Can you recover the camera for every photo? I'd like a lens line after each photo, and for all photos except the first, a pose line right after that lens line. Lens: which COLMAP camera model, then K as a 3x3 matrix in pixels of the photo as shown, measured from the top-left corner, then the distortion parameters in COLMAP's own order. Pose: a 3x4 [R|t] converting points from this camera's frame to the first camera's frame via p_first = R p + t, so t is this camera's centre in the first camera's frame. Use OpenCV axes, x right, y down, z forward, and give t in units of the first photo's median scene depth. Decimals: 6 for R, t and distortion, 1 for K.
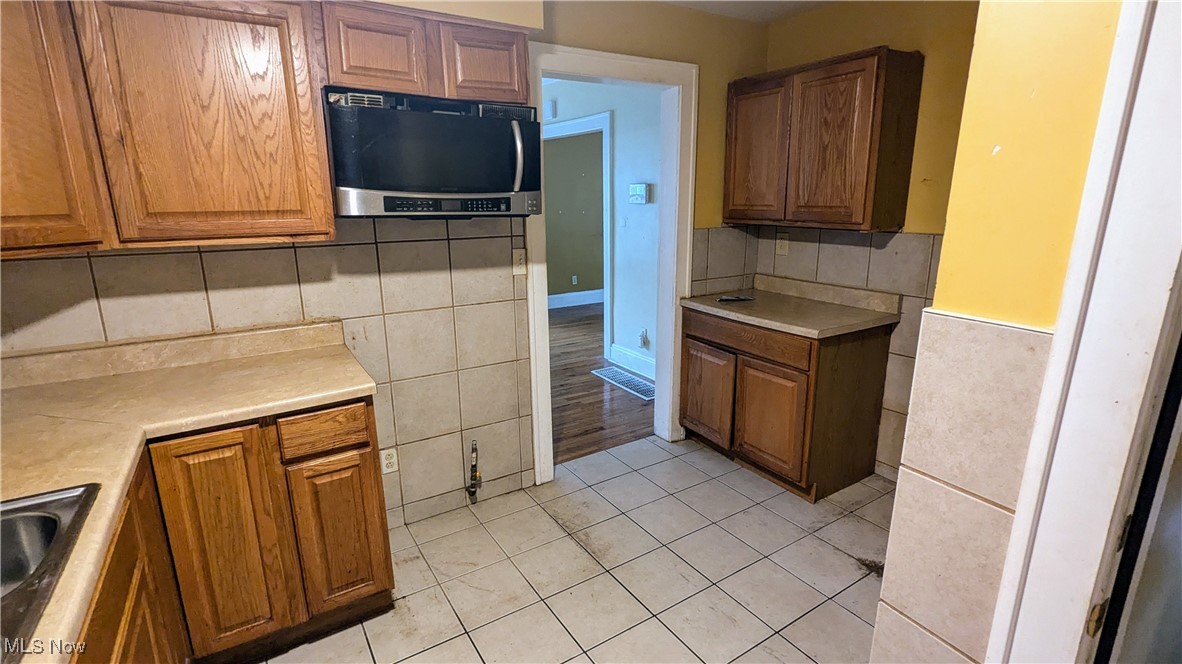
lens RADIAL K [[556.3, 0, 597.4], [0, 556.3, 338.2], [0, 0, 1]] dist [-0.002086, 0.000014]
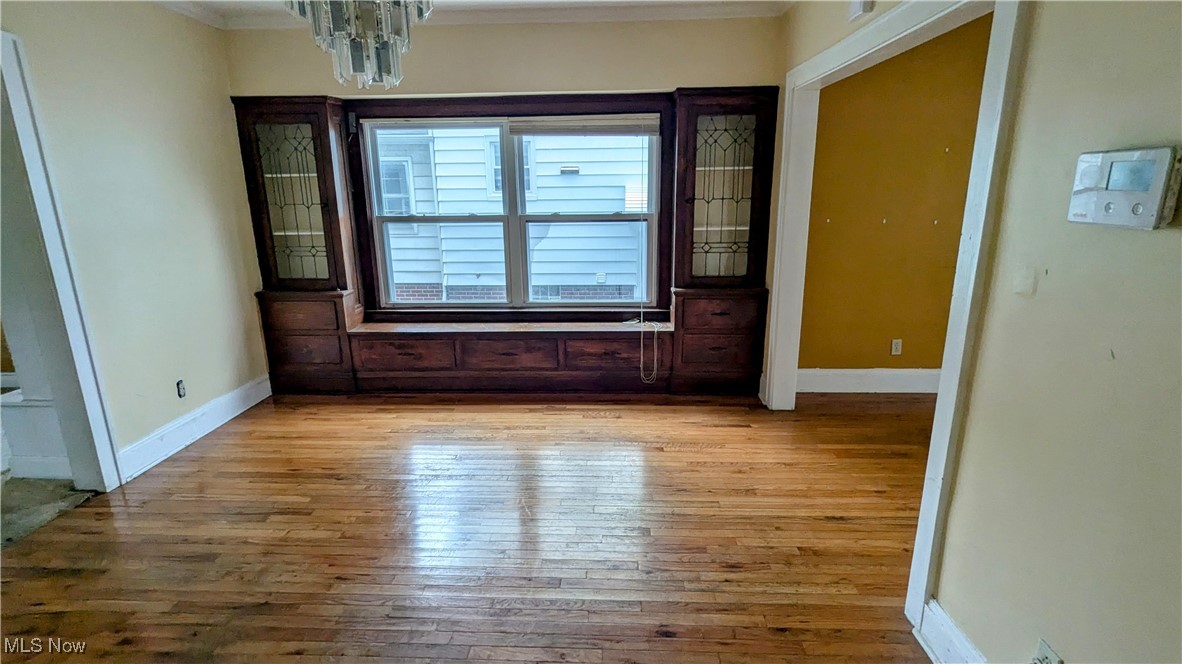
lens RADIAL K [[556.3, 0, 590.0], [0, 556.3, 336.3], [0, 0, 1]] dist [-0.002086, 0.000014]
pose [[0.816552, 0.142513, -0.559404, 0.025390], [-0.136774, 0.989217, 0.052364, -0.161235], [0.560835, 0.033754, 0.827239, 0.612173]]
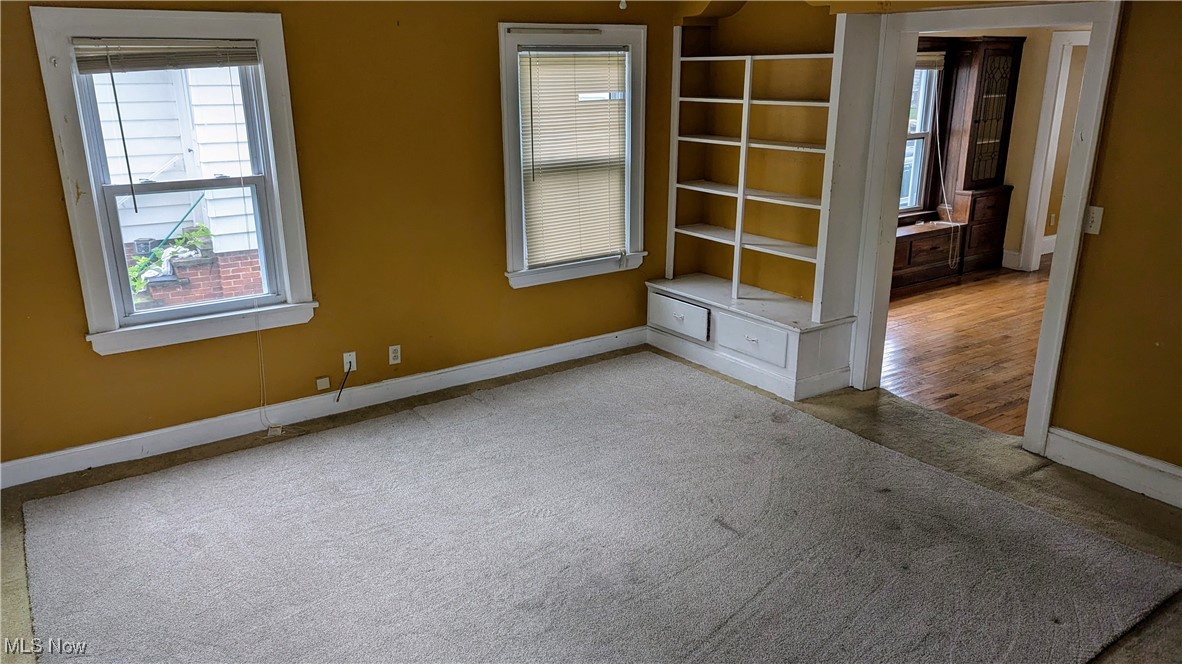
lens RADIAL K [[855.0, 0, 591.2], [0, 855.0, 341.3], [0, 0, 1]] dist [0.031117, -0.016340]
pose [[0.999000, -0.014024, 0.042454, -1.156470], [0.012045, 0.998844, 0.046534, -0.000886], [-0.043058, -0.045976, 0.998014, -0.269489]]
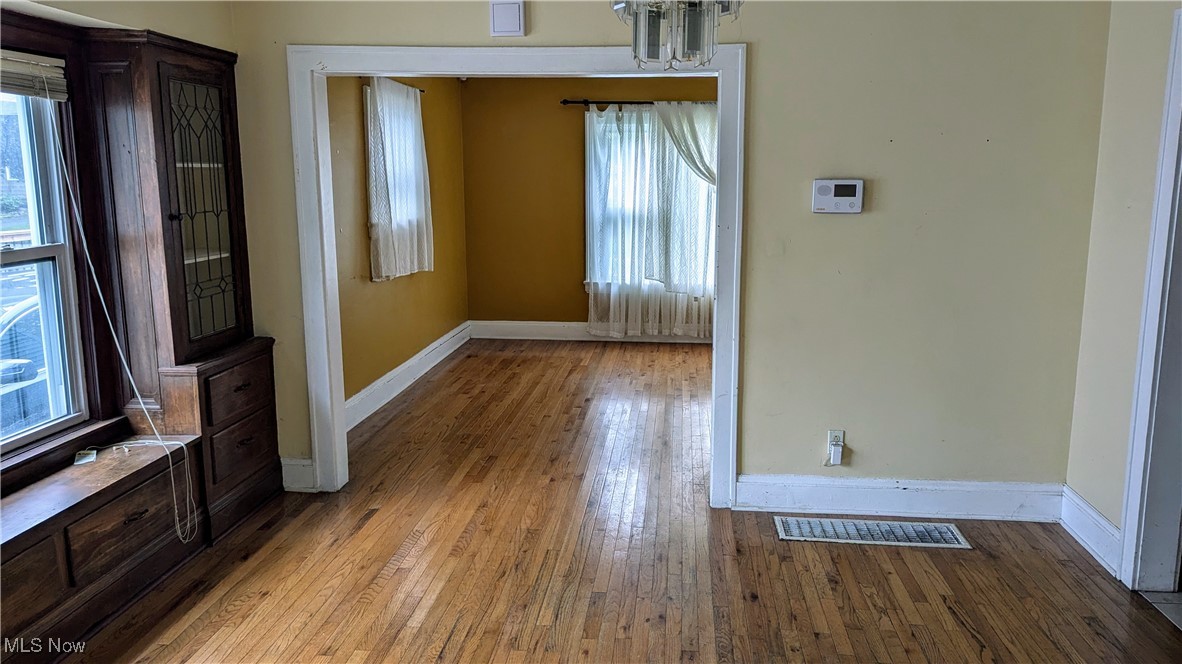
lens RADIAL K [[855.0, 0, 599.3], [0, 855.0, 322.5], [0, 0, 1]] dist [0.031117, -0.016340]
pose [[0.612018, -0.130195, 0.780054, -0.715092], [0.197639, 0.980238, 0.008543, -0.177888], [-0.765750, 0.148941, 0.625654, 0.620326]]
